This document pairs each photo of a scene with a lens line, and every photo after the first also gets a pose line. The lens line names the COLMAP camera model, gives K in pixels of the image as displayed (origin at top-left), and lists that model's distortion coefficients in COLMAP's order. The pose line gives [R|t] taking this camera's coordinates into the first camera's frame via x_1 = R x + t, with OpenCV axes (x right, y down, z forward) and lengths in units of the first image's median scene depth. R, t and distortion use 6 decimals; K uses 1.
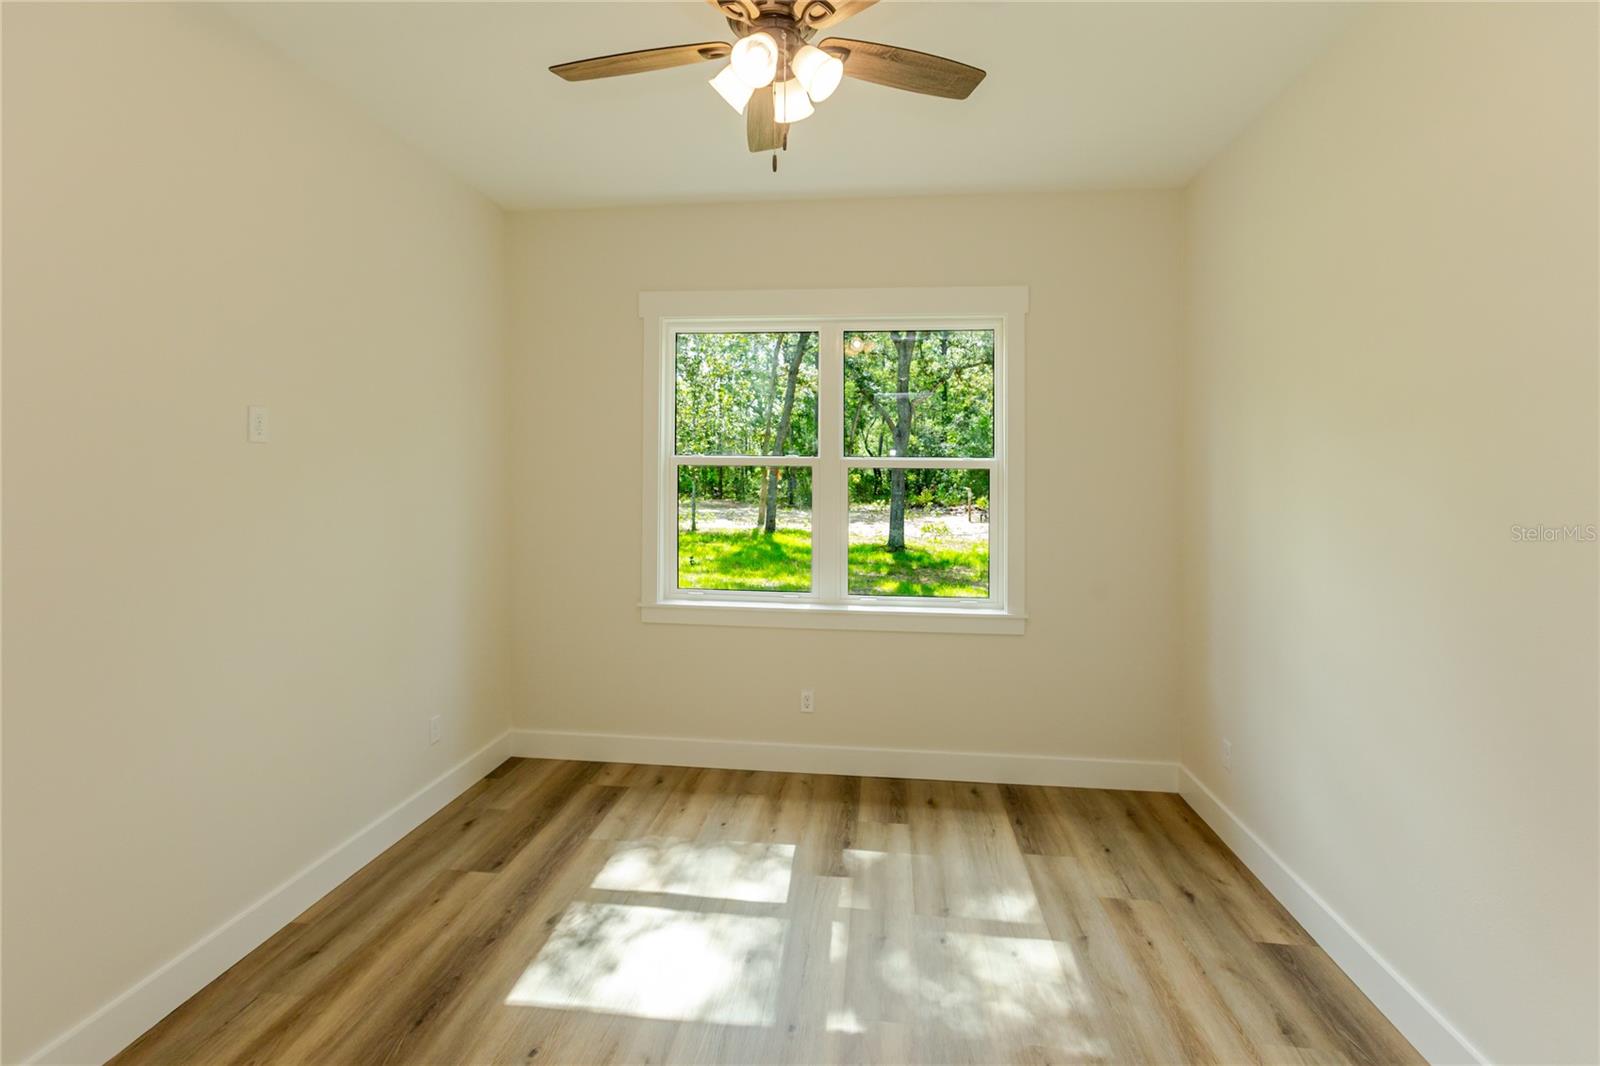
lens RADIAL K [[746.5, 0, 789.3], [0, 746.5, 526.4], [0, 0, 1]] dist [-0.010070, 0.008684]
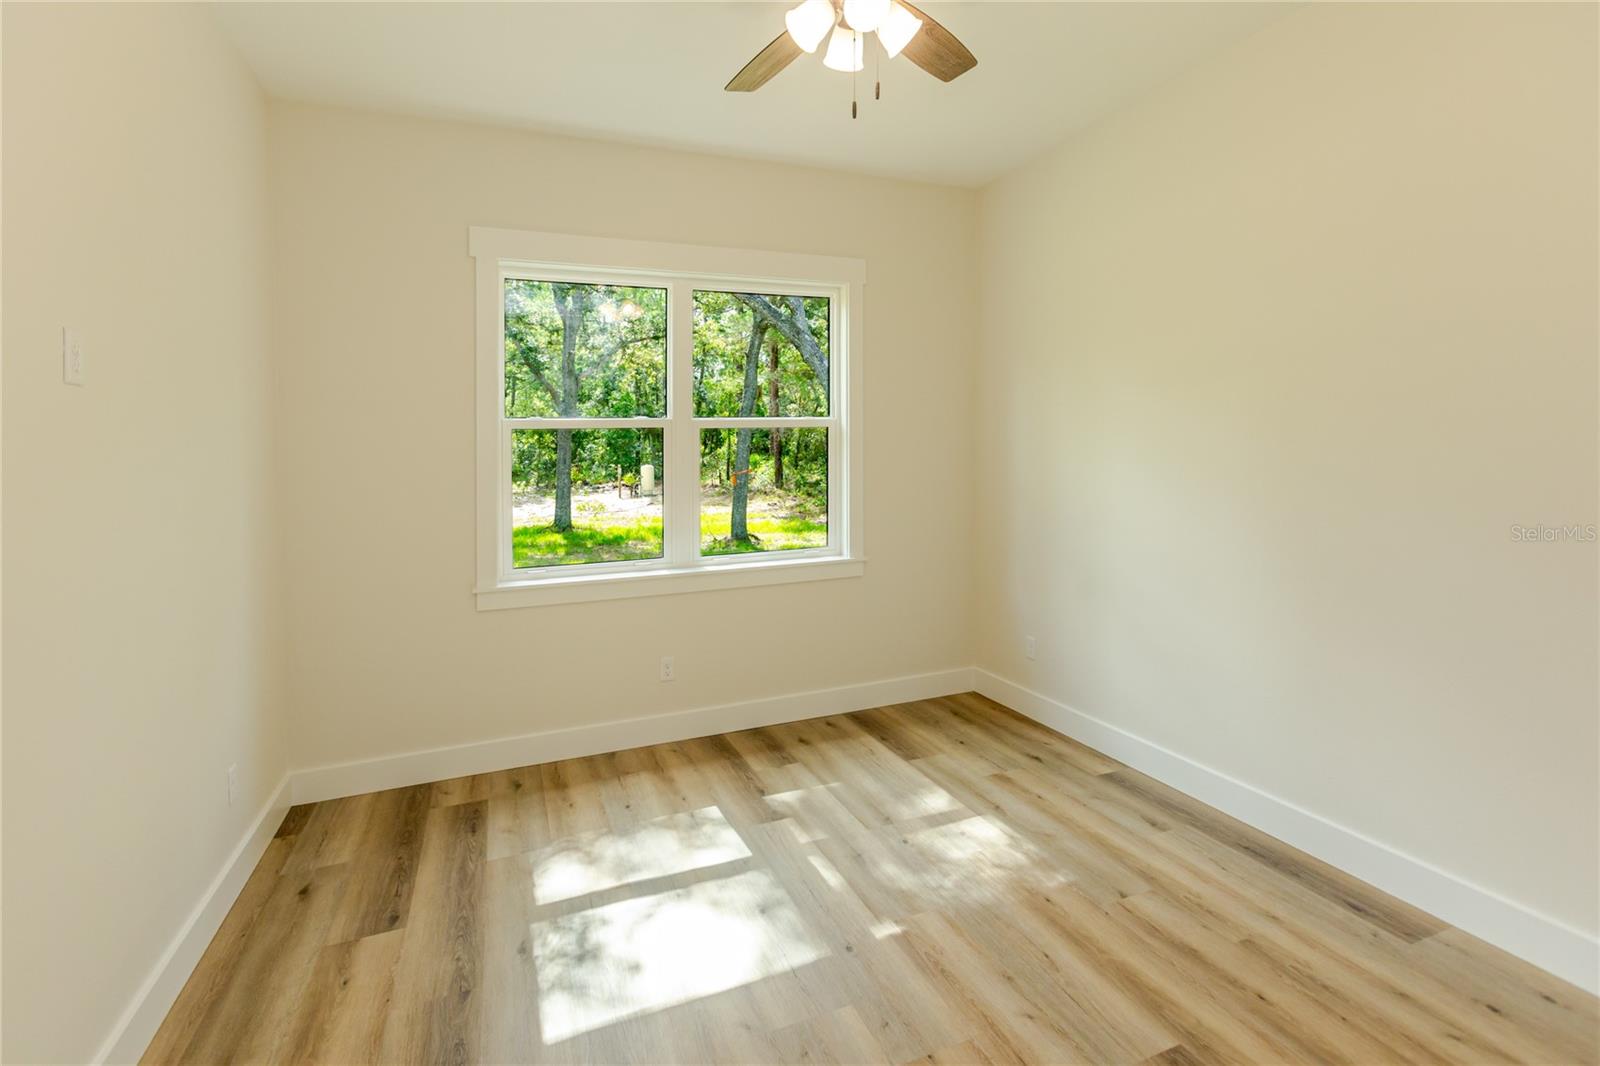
lens RADIAL K [[746.5, 0, 787.6], [0, 746.5, 525.0], [0, 0, 1]] dist [-0.010070, 0.008684]
pose [[0.873802, -0.074644, 0.480519, -0.354550], [0.062503, 0.997192, 0.041246, 0.018307], [-0.482249, -0.006007, 0.876014, 0.082538]]
